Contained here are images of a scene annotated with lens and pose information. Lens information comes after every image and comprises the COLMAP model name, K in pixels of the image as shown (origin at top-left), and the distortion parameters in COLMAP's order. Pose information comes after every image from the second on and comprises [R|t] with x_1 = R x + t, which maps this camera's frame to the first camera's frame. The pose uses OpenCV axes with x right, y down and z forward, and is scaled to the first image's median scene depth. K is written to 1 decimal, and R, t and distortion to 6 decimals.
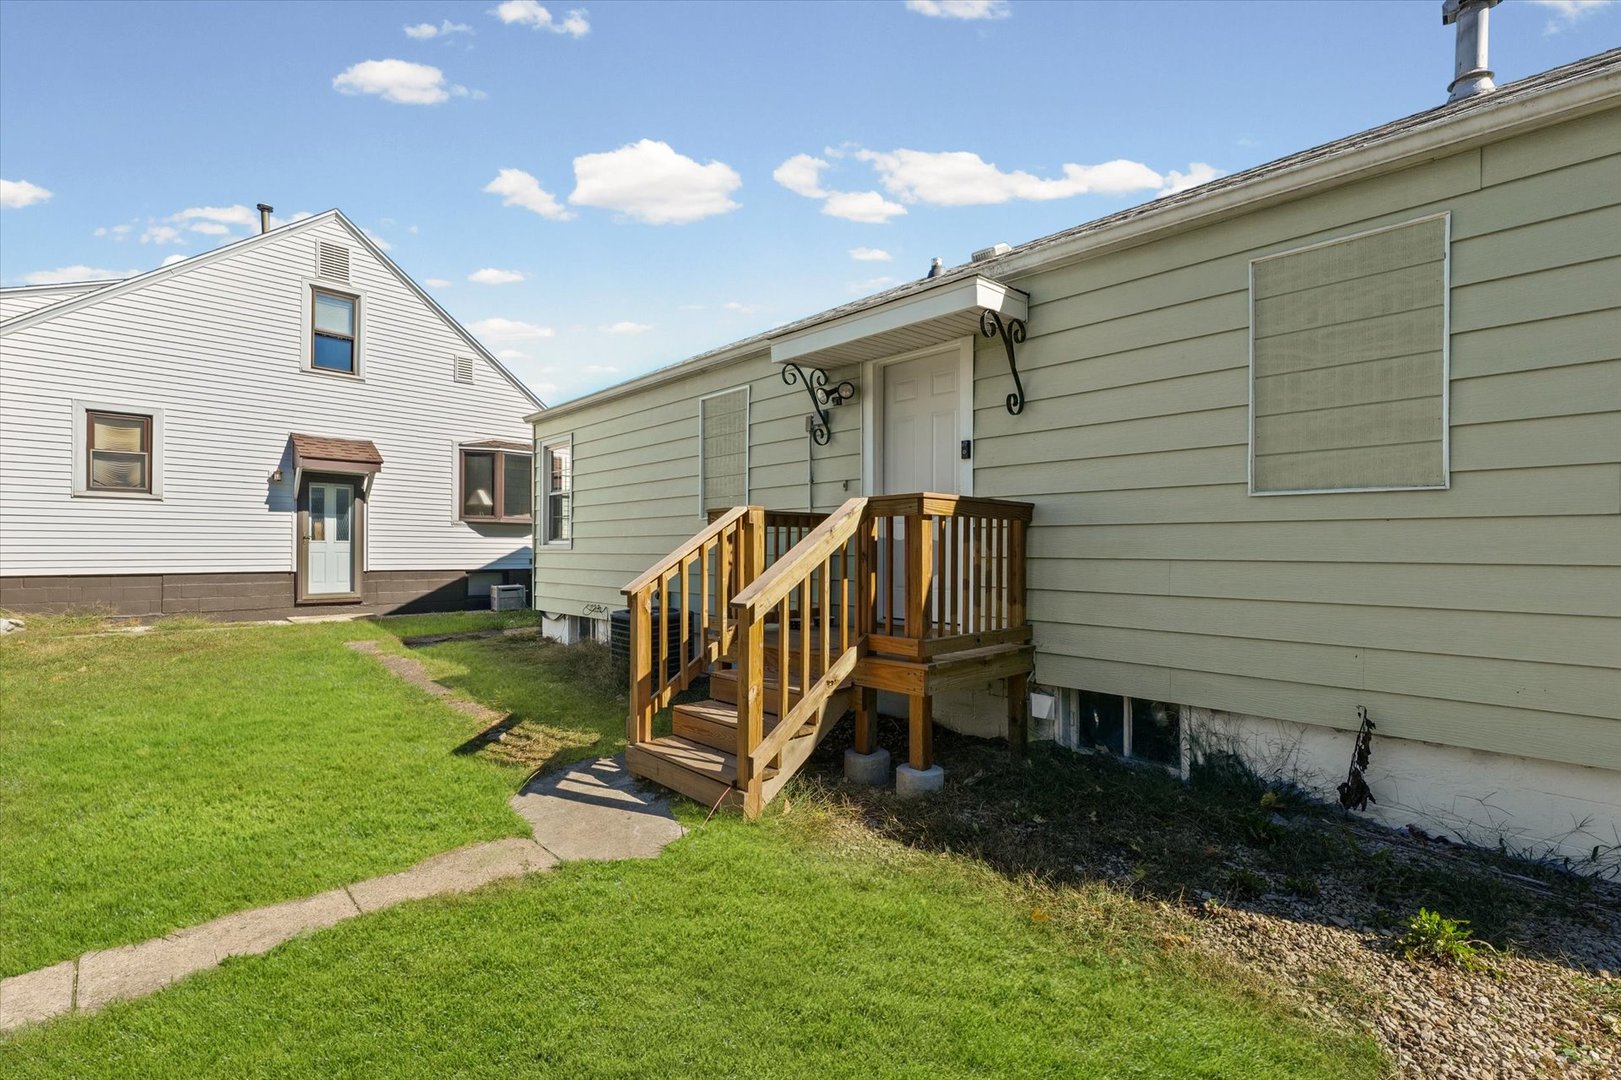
lens RADIAL K [[705.5, 0, 815.3], [0, 705.5, 550.0], [0, 0, 1]] dist [-0.001478, -0.000324]
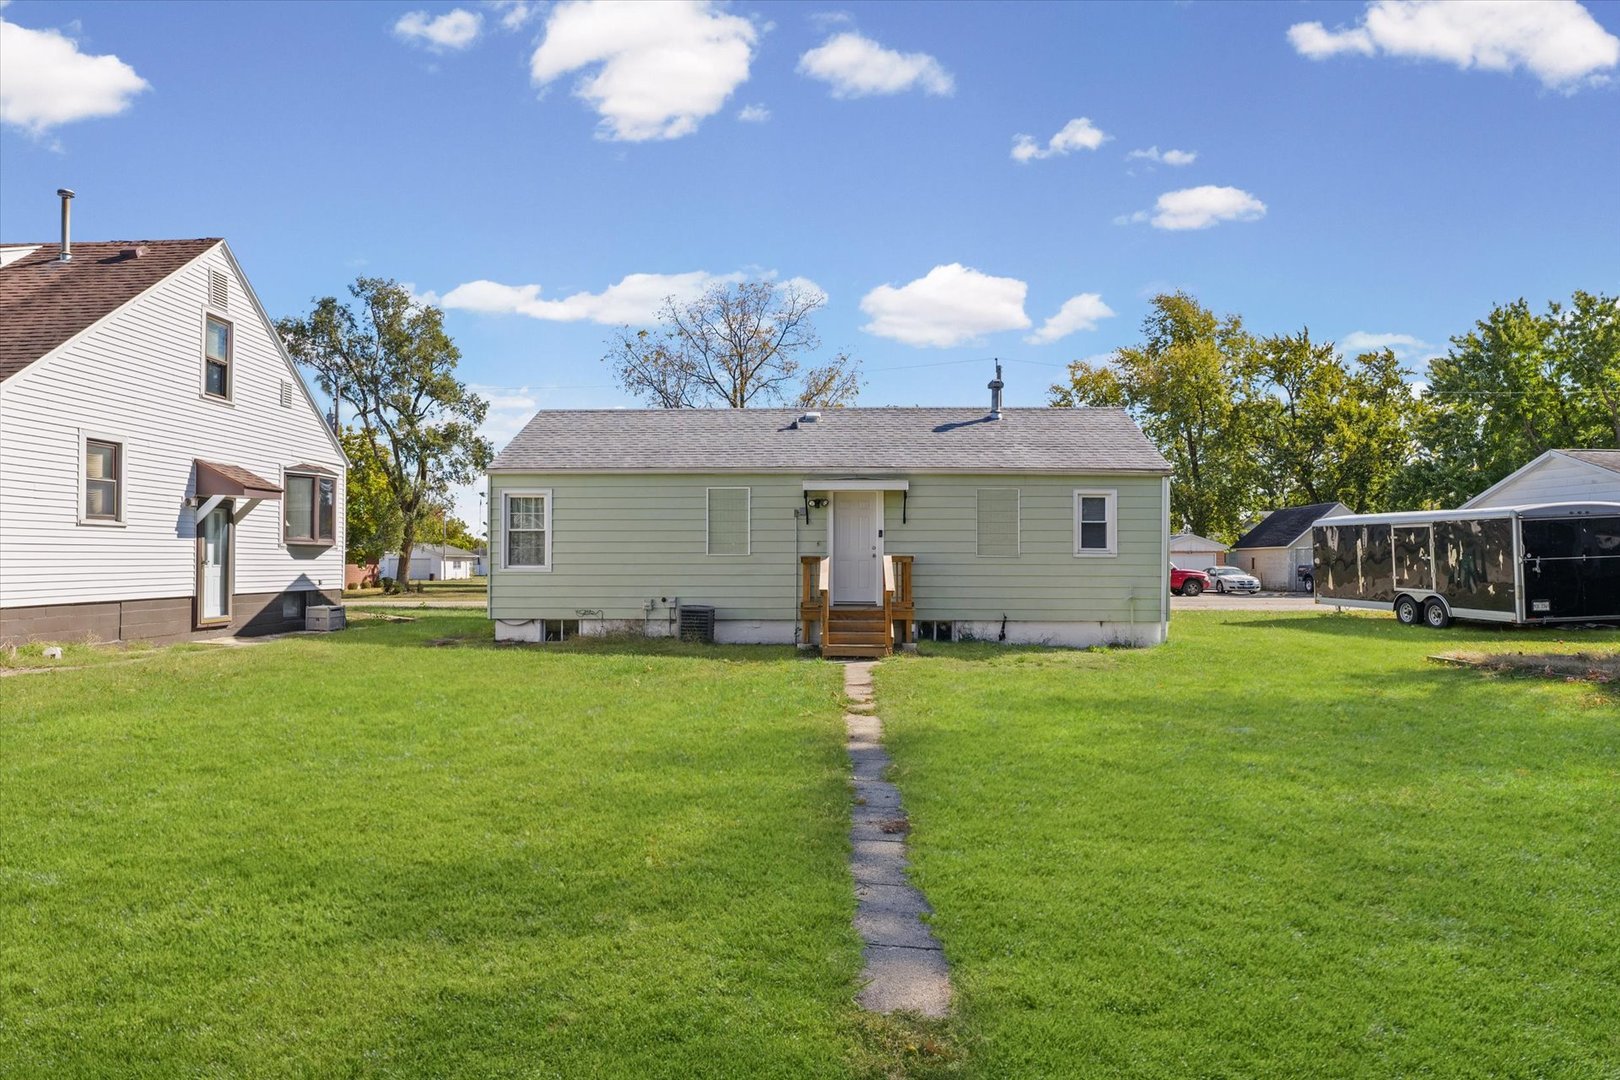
lens RADIAL K [[827.9, 0, 806.7], [0, 827.9, 562.0], [0, 0, 1]] dist [-0.001956, -0.000452]
pose [[0.736446, -0.004851, 0.676479, -0.891628], [0.000475, 0.999978, 0.006654, -0.025486], [-0.676497, -0.004579, 0.736432, -0.460897]]
